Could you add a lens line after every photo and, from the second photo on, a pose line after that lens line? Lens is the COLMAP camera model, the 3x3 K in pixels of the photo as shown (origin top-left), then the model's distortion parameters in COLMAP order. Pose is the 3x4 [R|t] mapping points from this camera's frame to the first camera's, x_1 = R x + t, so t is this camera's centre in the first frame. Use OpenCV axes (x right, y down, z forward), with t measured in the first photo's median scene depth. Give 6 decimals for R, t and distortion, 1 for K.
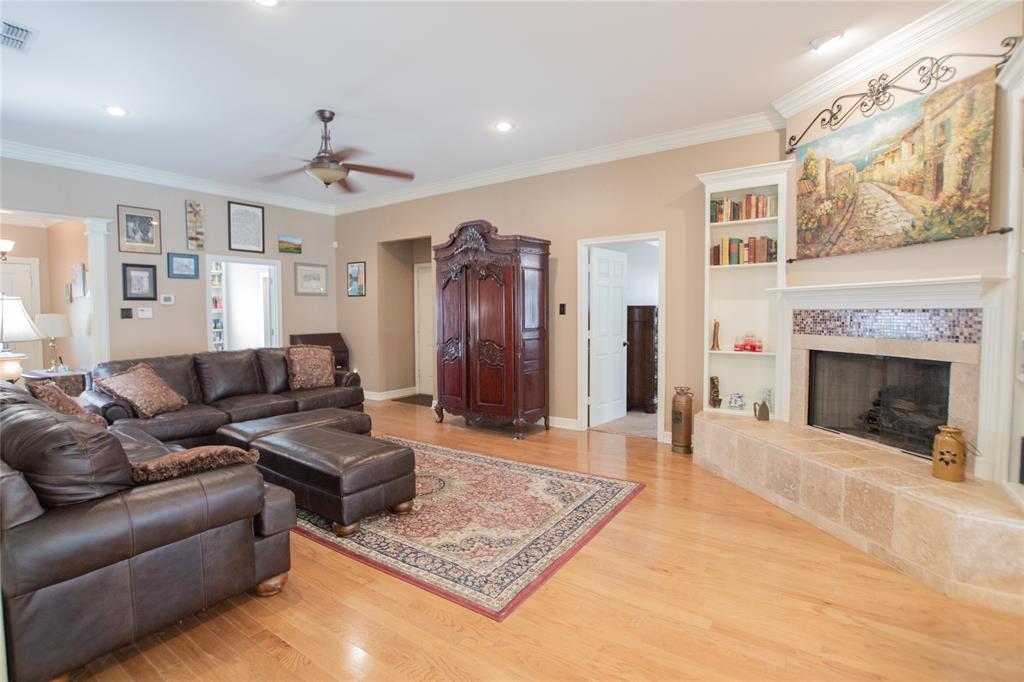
lens RADIAL K [[492.0, 0, 486.1], [0, 492.0, 335.2], [0, 0, 1]] dist [-0.025297, 0.000447]
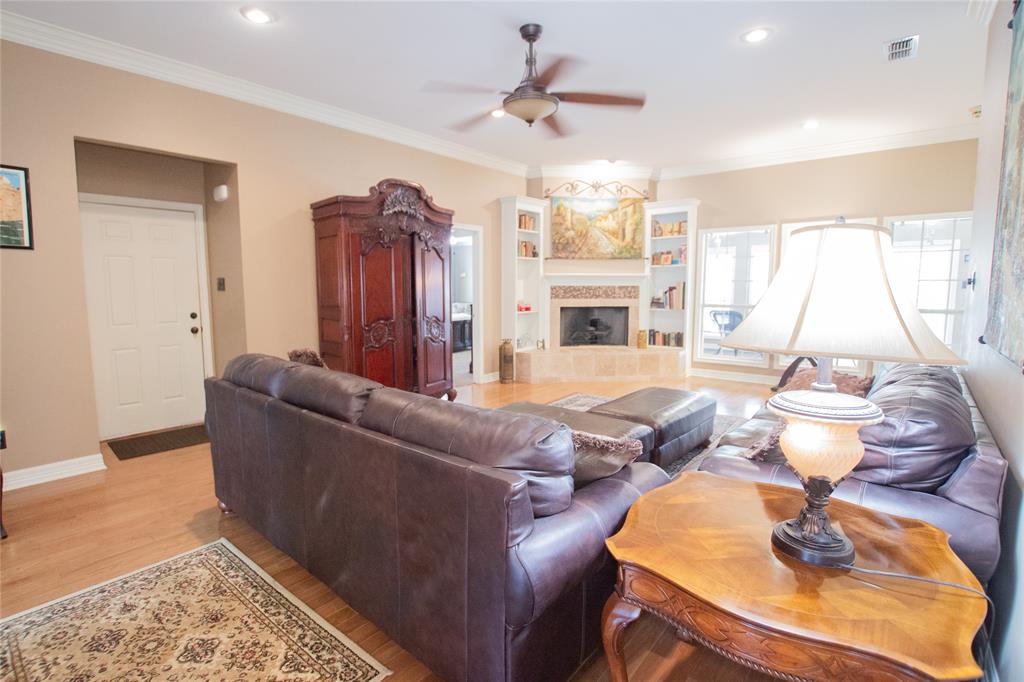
lens RADIAL K [[492.0, 0, 486.1], [0, 492.0, 335.2], [0, 0, 1]] dist [-0.025297, 0.000447]
pose [[0.070427, -0.093445, 0.993130, -1.324512], [0.048879, 0.994730, 0.090129, -0.049793], [-0.996319, 0.042196, 0.074623, 1.196546]]
